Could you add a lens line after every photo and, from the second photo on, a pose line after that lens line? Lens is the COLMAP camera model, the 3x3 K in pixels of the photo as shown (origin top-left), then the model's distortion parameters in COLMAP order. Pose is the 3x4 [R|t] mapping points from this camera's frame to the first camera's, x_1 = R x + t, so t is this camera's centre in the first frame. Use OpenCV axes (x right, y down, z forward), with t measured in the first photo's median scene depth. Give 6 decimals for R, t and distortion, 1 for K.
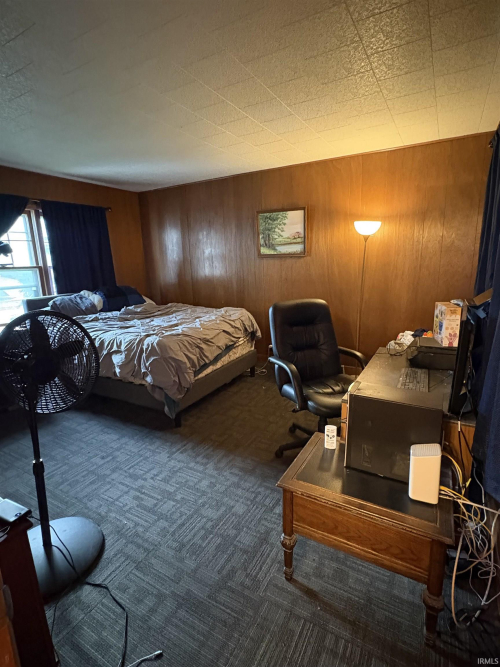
lens RADIAL K [[332.0, 0, 250.6], [0, 332.0, 332.3], [0, 0, 1]] dist [-0.001484, -0.000558]
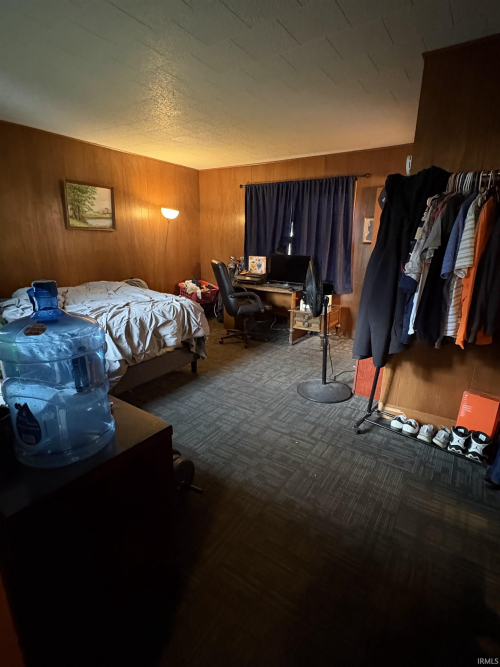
lens RADIAL K [[332.0, 0, 251.0], [0, 332.0, 333.3], [0, 0, 1]] dist [-0.001484, -0.000558]
pose [[0.074677, -0.258268, 0.963183, -0.988086], [0.199364, 0.950247, 0.239343, -0.073177], [-0.977076, 0.174151, 0.122451, 0.462538]]
